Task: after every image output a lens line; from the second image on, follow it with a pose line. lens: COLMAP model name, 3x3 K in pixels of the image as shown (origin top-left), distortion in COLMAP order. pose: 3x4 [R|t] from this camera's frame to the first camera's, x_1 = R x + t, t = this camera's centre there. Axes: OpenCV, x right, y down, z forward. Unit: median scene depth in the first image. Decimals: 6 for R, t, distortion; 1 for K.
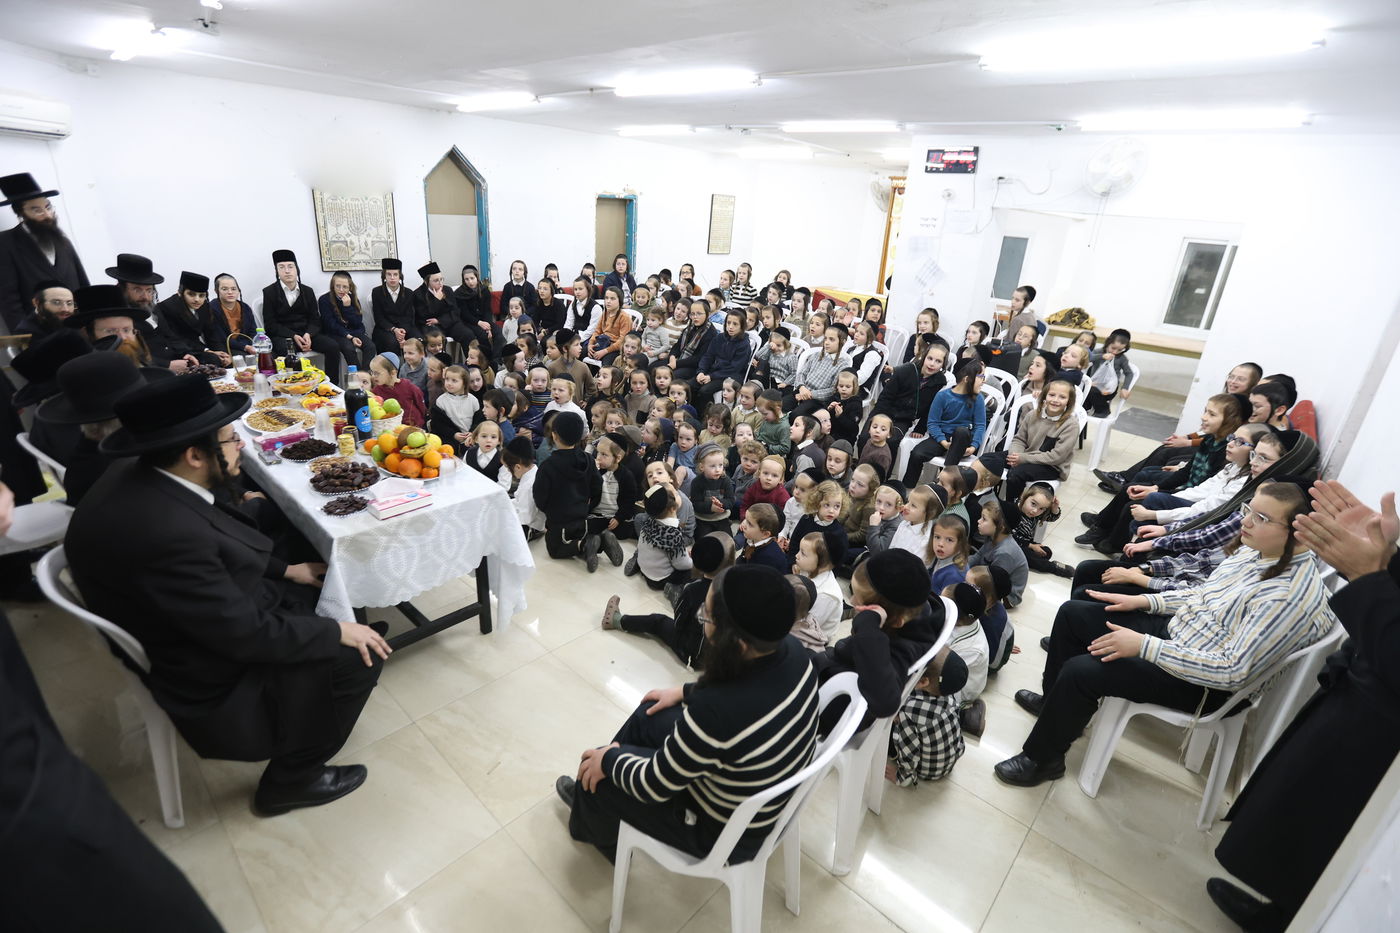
lens RADIAL K [[659.5, 0, 700.7], [0, 659.5, 456.0], [0, 0, 1]] dist [-0.018914, 0.008201]
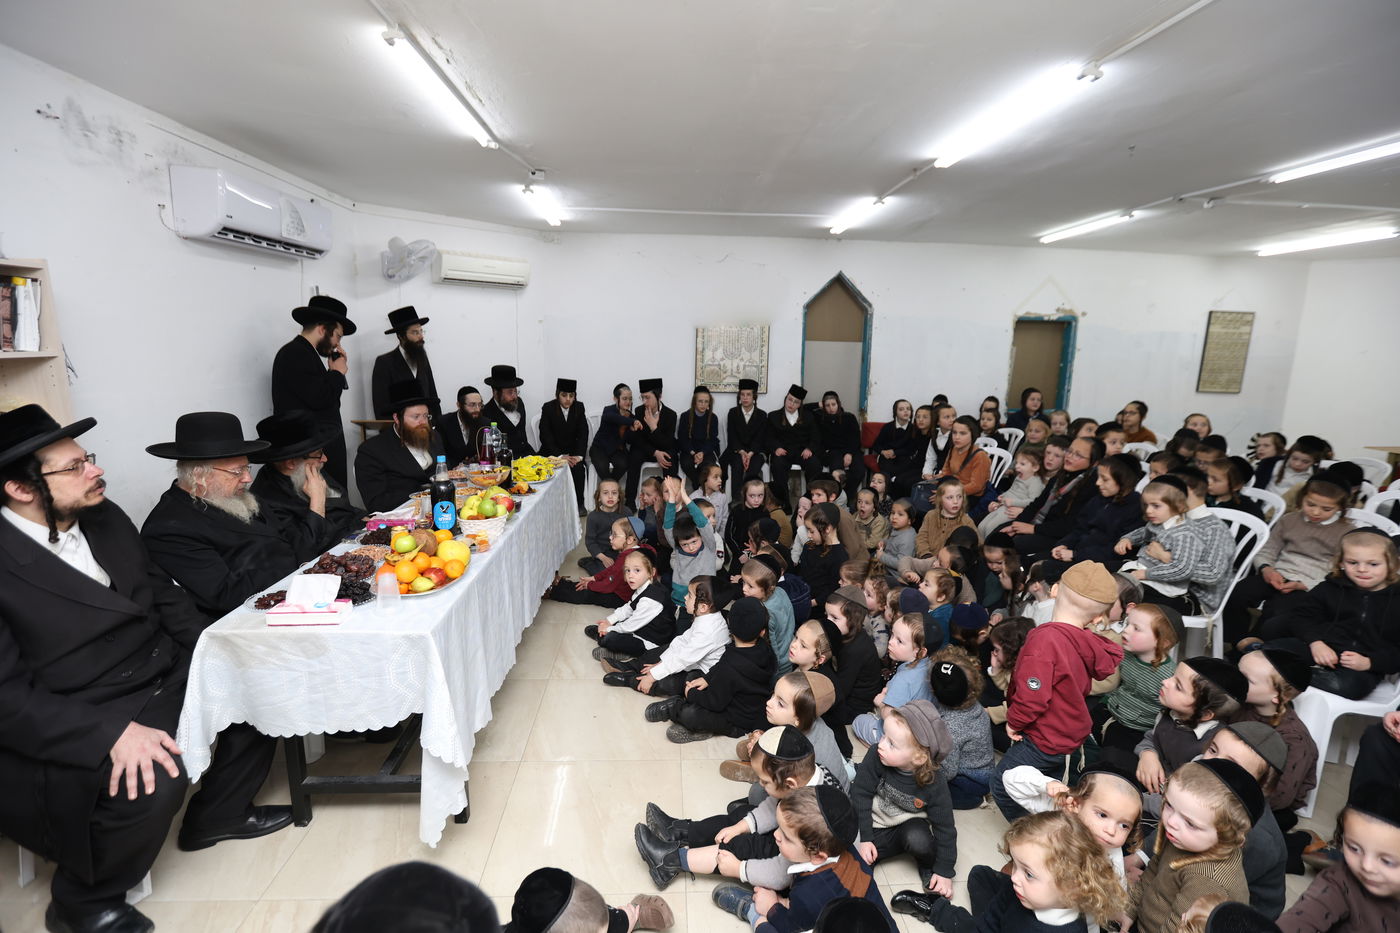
lens RADIAL K [[638.3, 0, 707.7], [0, 638.3, 459.5], [0, 0, 1]] dist [-0.035253, 0.008608]
pose [[0.716708, 0.084302, -0.692260, 0.217869], [-0.228935, 0.966095, -0.119370, -0.068002], [0.658725, 0.244036, 0.711707, 0.375405]]
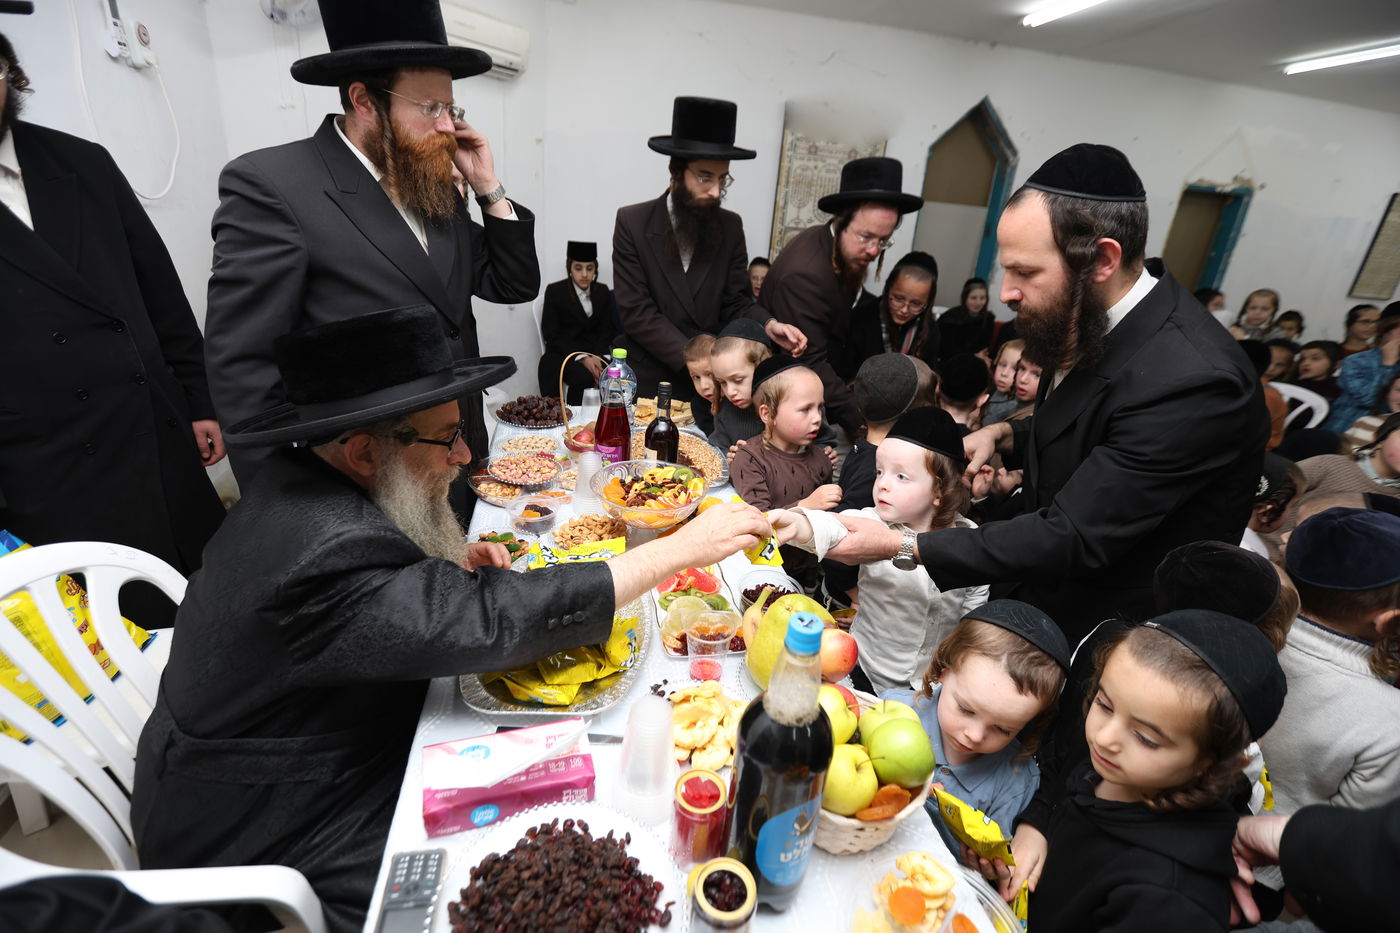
lens RADIAL K [[638.3, 0, 717.3], [0, 638.3, 470.4], [0, 0, 1]] dist [-0.035253, 0.008608]
pose [[0.816594, 0.220826, -0.533302, -0.245873], [-0.228005, 0.972192, 0.053437, -0.110566], [0.530272, 0.077959, 0.844236, 0.488391]]
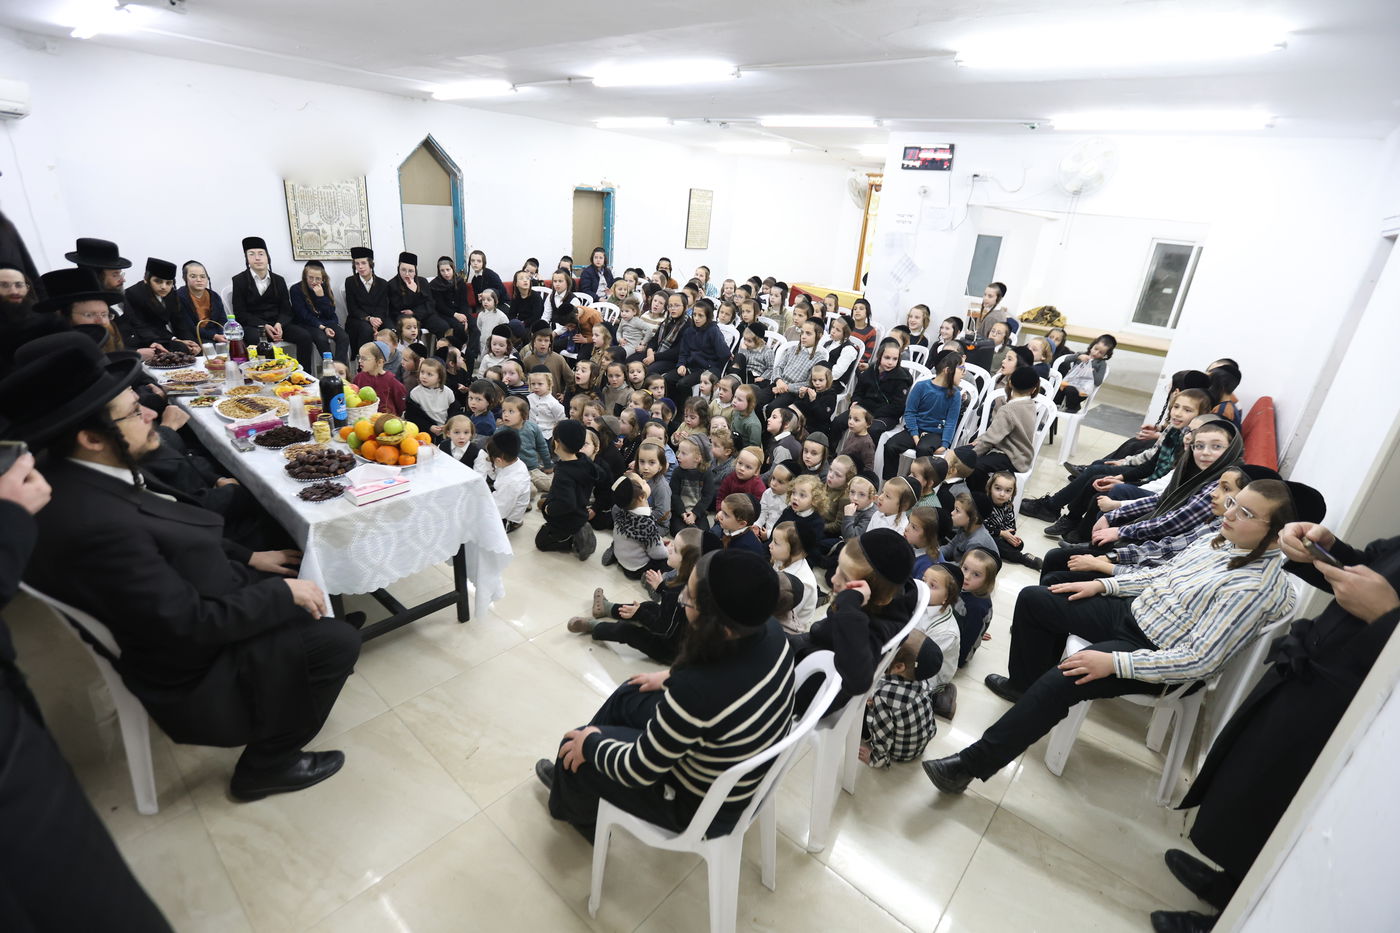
lens RADIAL K [[659.5, 0, 697.8], [0, 659.5, 460.8], [0, 0, 1]] dist [-0.018914, 0.008201]
pose [[0.999525, 0.002458, 0.030735, -0.001253], [-0.002797, 0.999936, 0.010973, 0.008351], [-0.030706, -0.011054, 0.999467, -0.004871]]
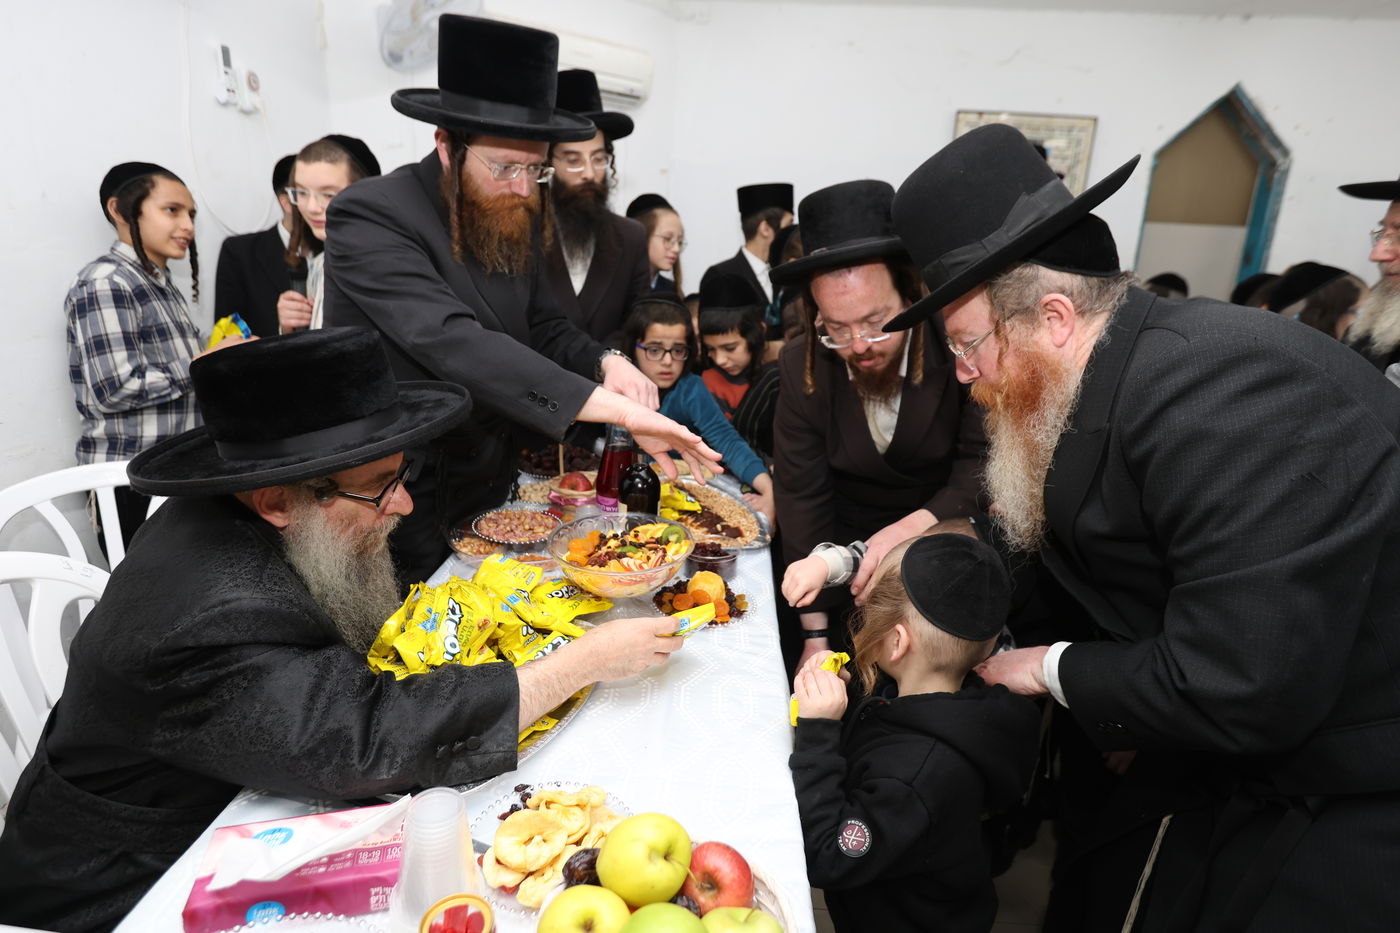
lens RADIAL K [[773.7, 0, 711.2], [0, 773.7, 459.1], [0, 0, 1]] dist [-0.027246, 0.007177]
pose [[0.637820, 0.180620, -0.748707, -0.201757], [-0.278133, 0.960528, -0.005221, -0.118079], [0.718211, 0.211570, 0.662880, 0.536556]]
